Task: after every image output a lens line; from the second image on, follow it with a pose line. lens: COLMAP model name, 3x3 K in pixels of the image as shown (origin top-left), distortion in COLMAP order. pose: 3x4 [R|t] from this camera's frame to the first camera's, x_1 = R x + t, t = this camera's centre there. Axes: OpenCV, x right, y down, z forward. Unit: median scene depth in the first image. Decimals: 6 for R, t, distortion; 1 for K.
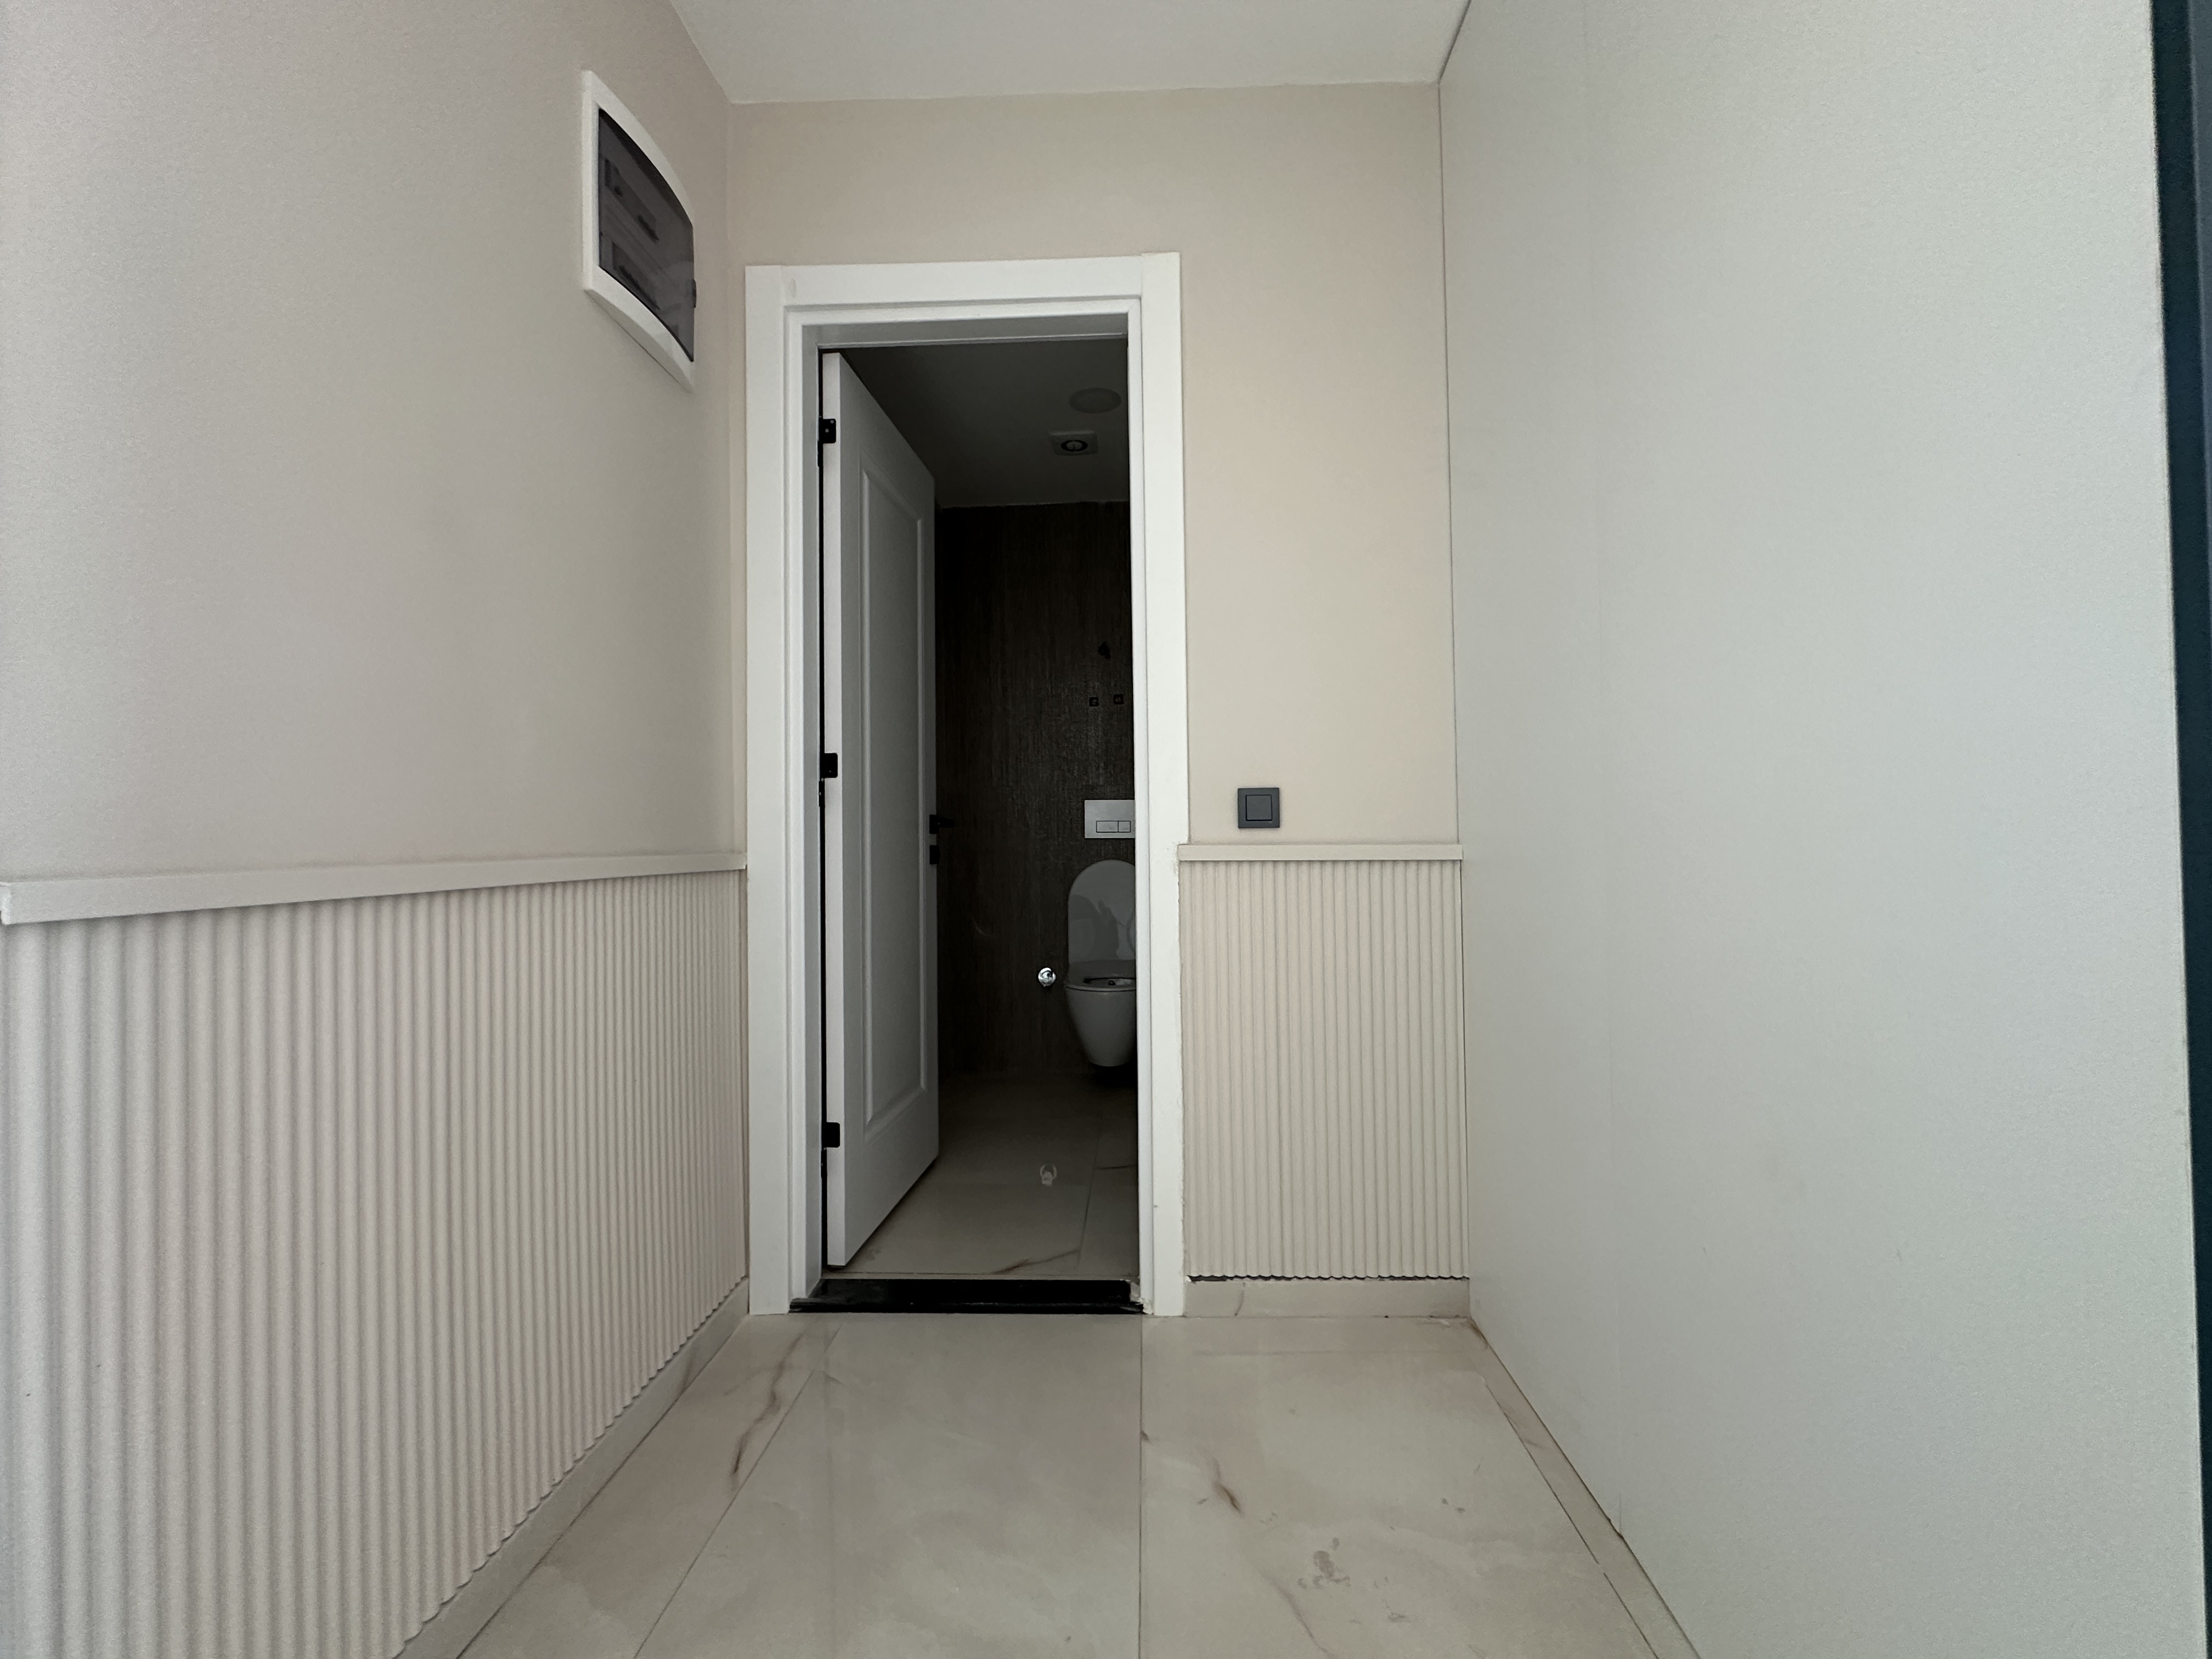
lens RADIAL K [[882.3, 0, 1101.3], [0, 882.3, 831.8], [0, 0, 1]] dist [-0.005424, 0.000245]
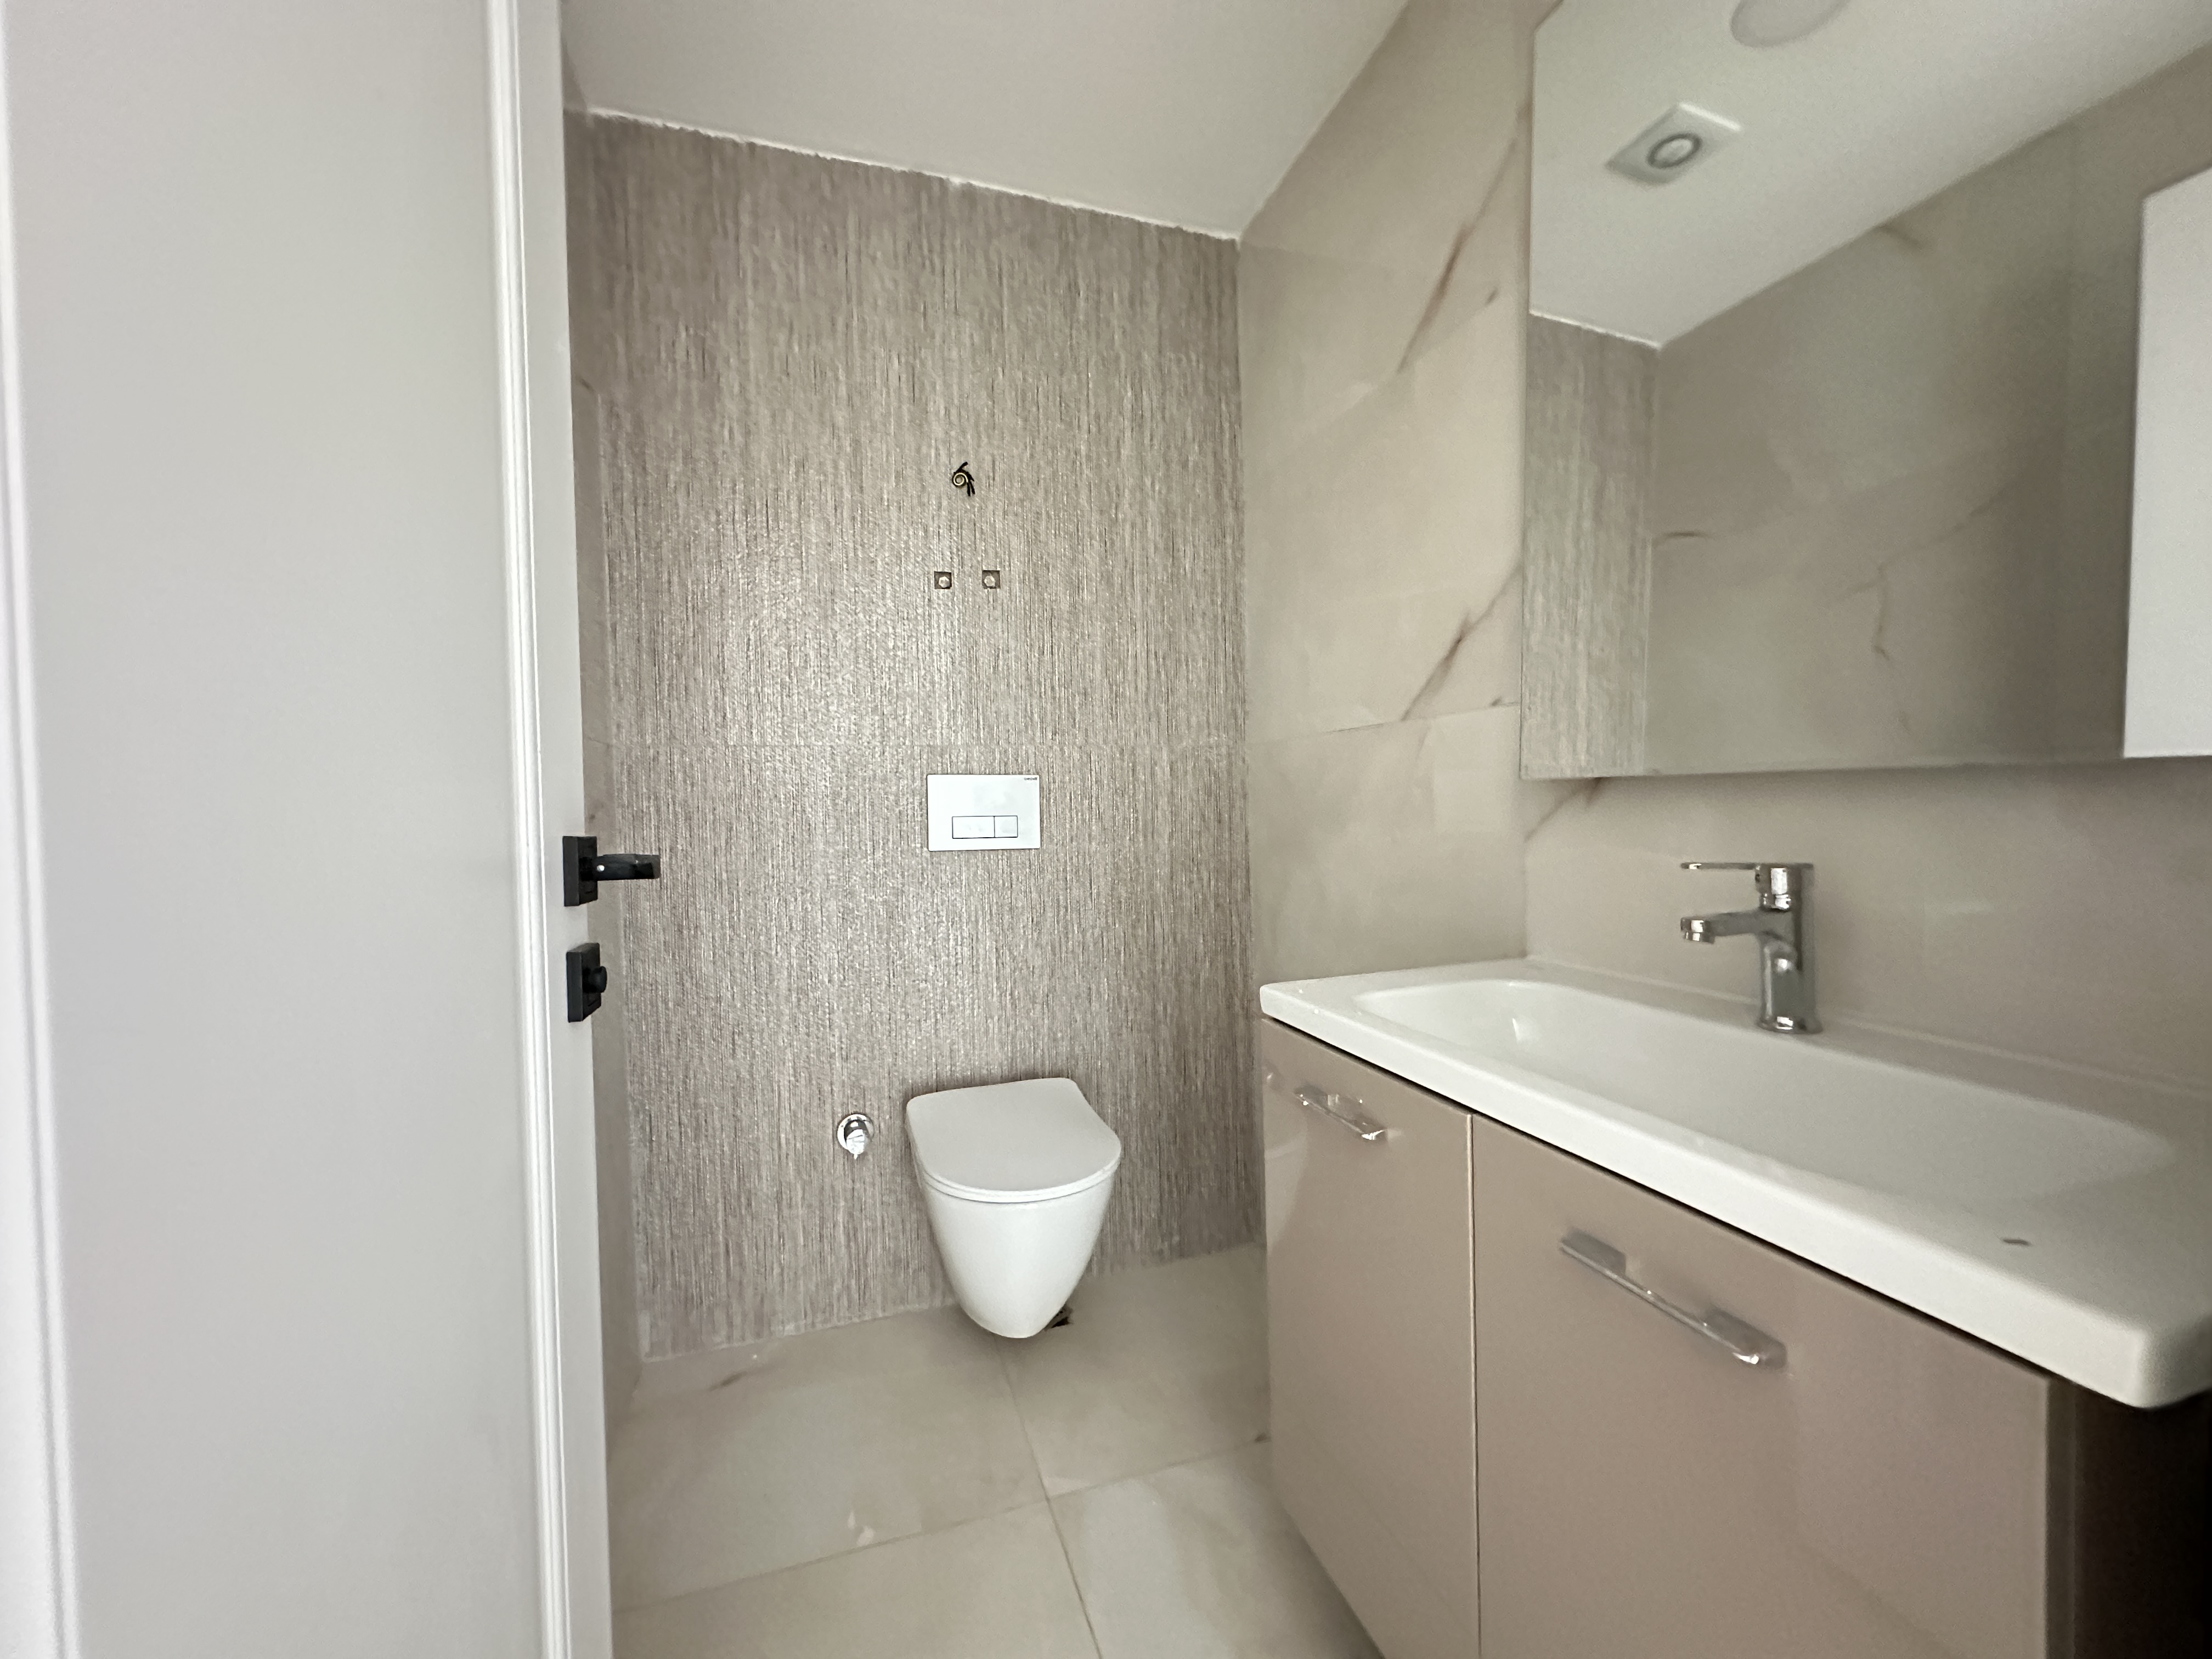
lens RADIAL K [[882.3, 0, 1101.3], [0, 882.3, 831.8], [0, 0, 1]] dist [-0.005424, 0.000245]
pose [[0.944768, -0.015764, 0.327362, -0.090422], [0.006193, 0.999523, 0.030258, -0.018123], [-0.327683, -0.026559, 0.944414, 0.490460]]
